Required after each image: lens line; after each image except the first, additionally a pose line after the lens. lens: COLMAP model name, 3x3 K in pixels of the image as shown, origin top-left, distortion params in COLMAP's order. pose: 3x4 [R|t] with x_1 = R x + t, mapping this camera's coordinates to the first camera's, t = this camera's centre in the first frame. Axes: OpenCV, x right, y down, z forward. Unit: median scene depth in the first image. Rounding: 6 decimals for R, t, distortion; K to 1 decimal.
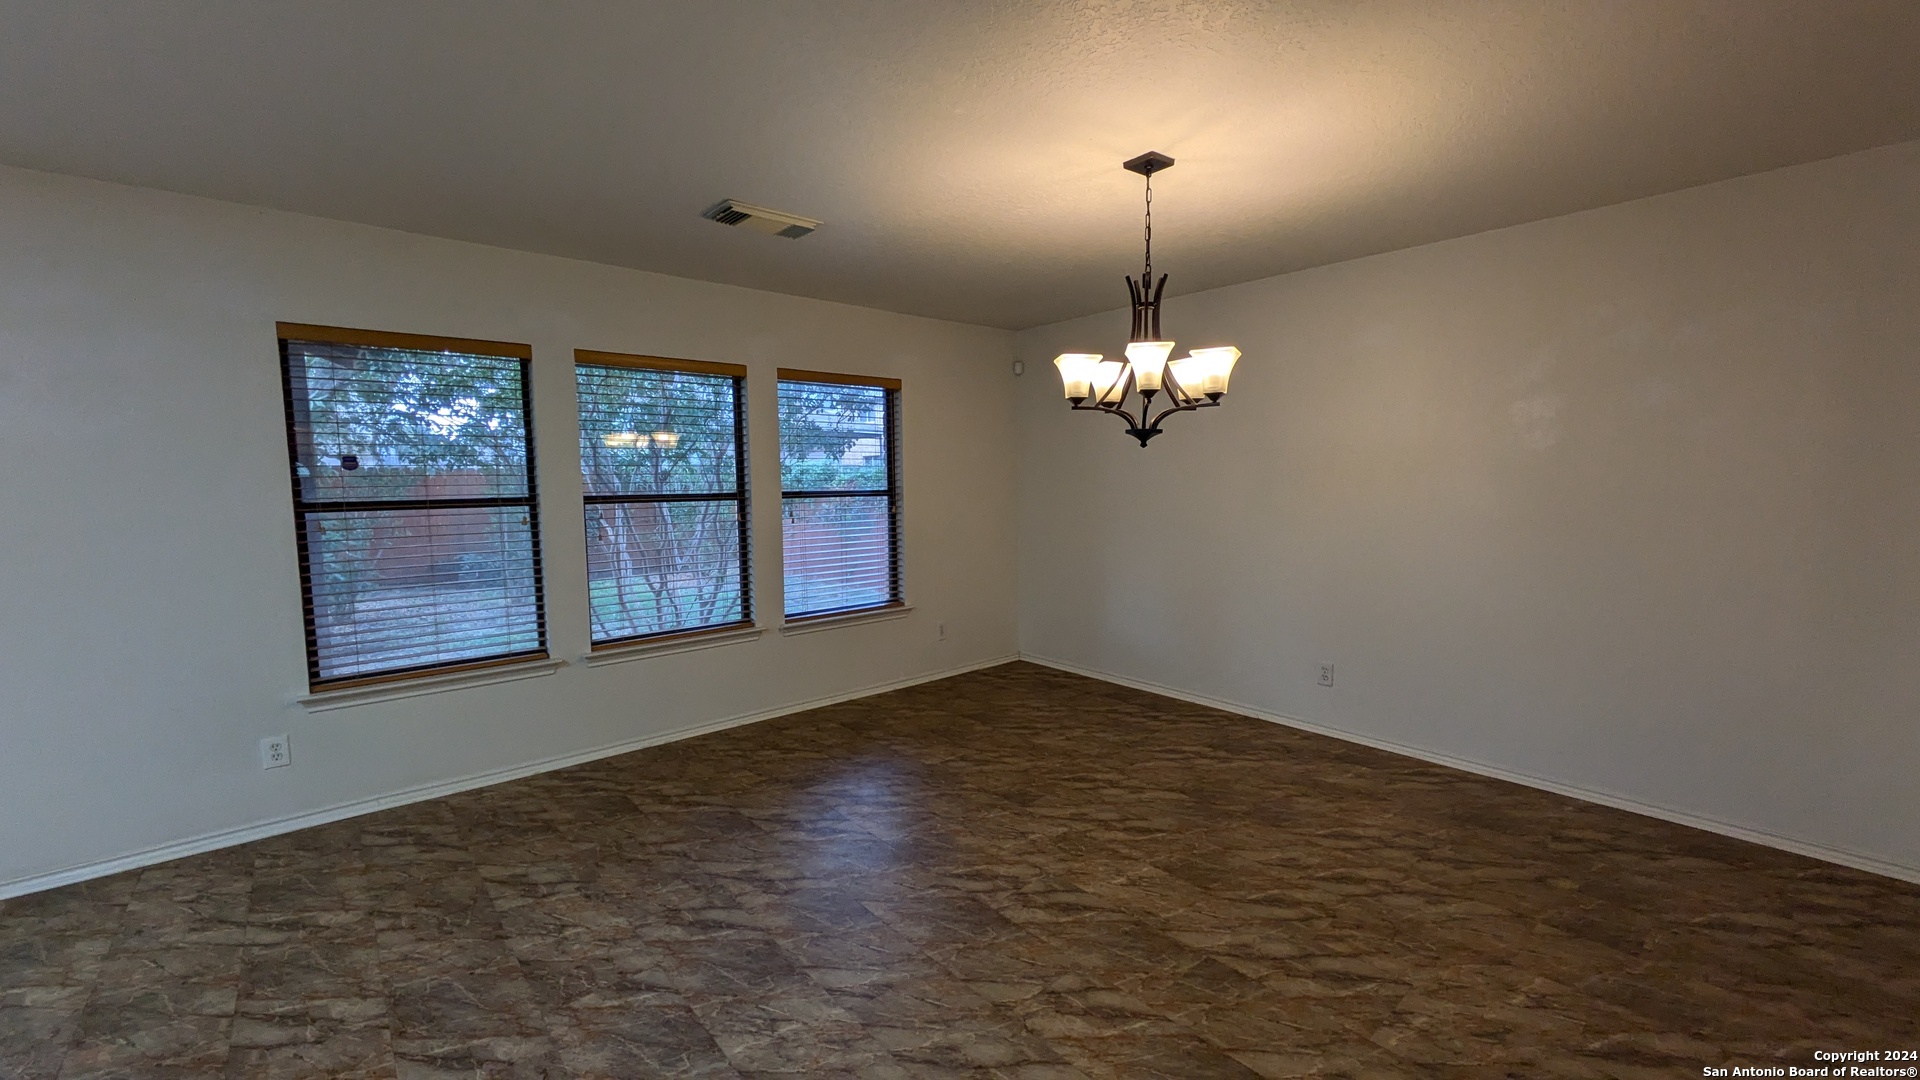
lens RADIAL K [[783.0, 0, 994.8], [0, 783.0, 552.4], [0, 0, 1]] dist [0.000390, 0.002076]
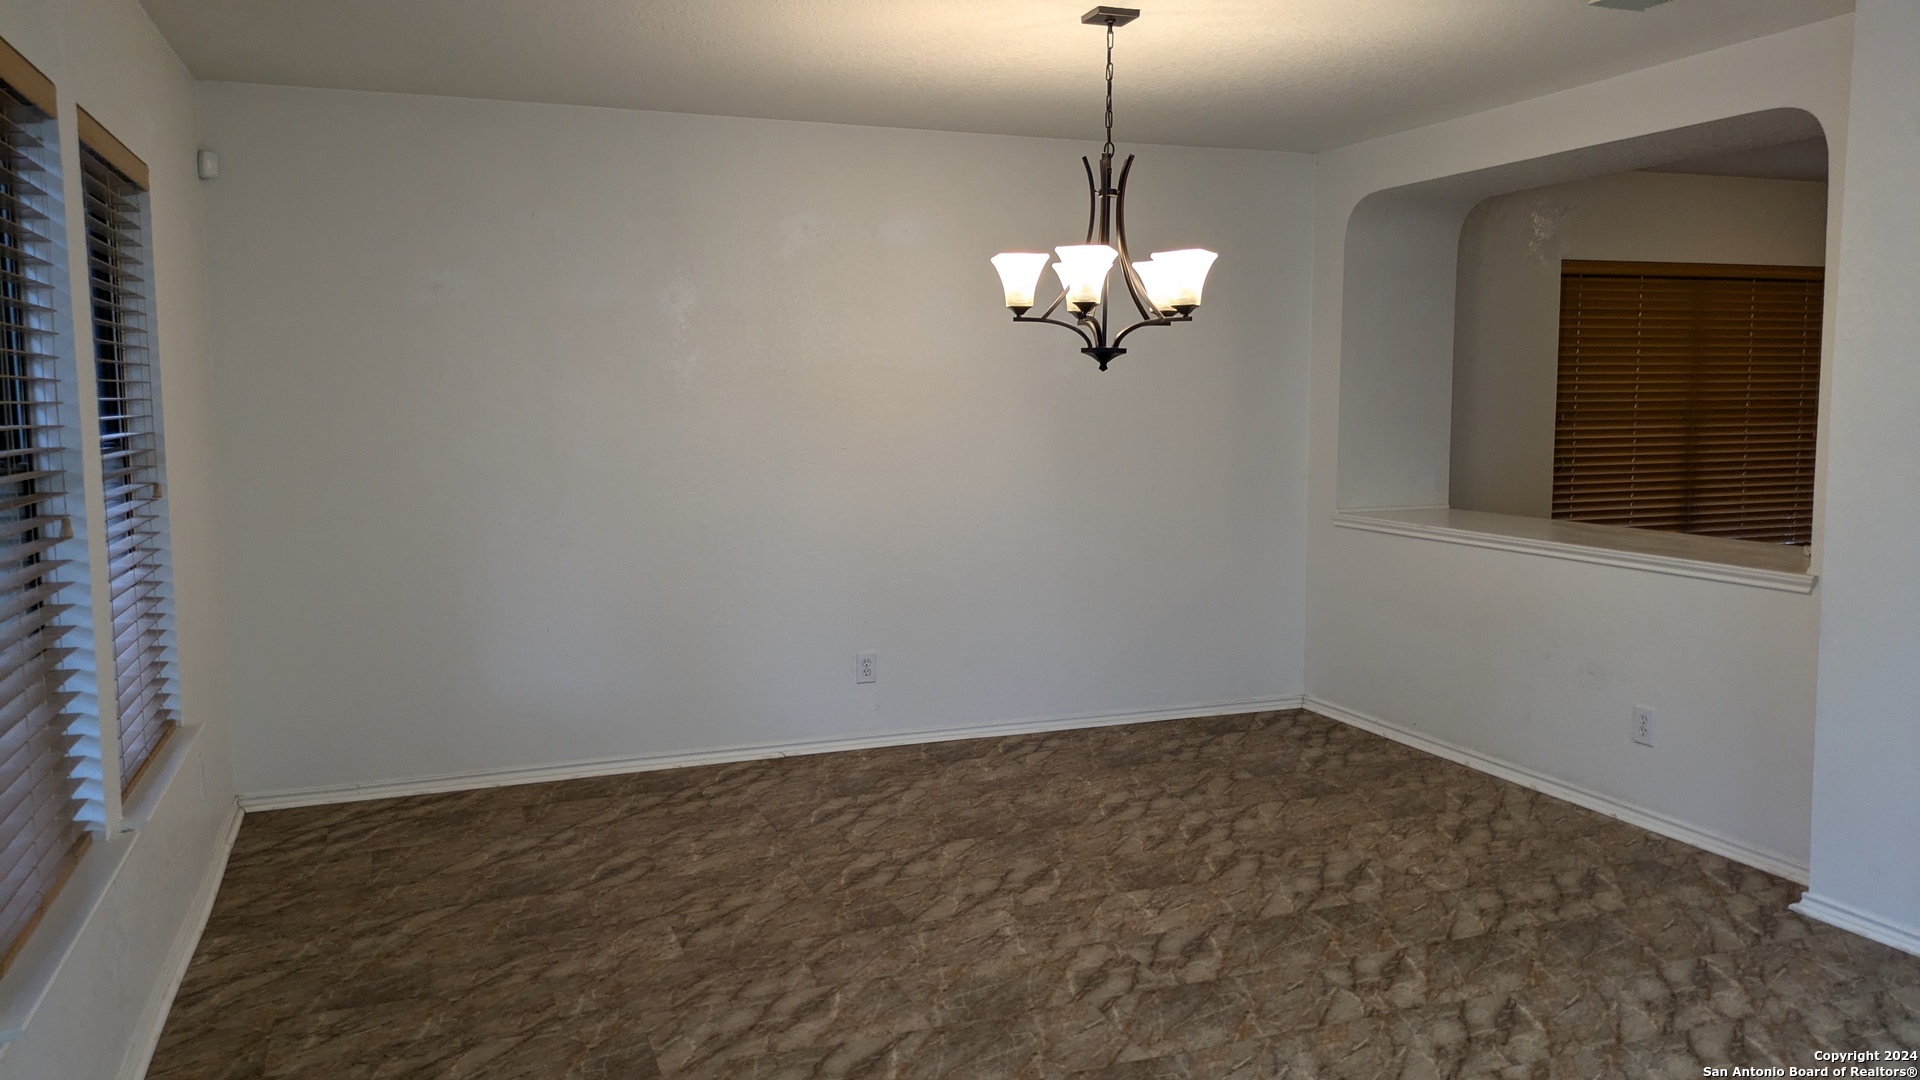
lens RADIAL K [[1419.2, 0, 954.3], [0, 1419.2, 538.5], [0, 0, 1]] dist [0.049253, -0.045212]
pose [[0.342456, -0.092730, 0.934947, -0.991577], [0.097352, 0.993263, 0.062856, -0.056487], [-0.934477, 0.069493, 0.349176, 0.526128]]
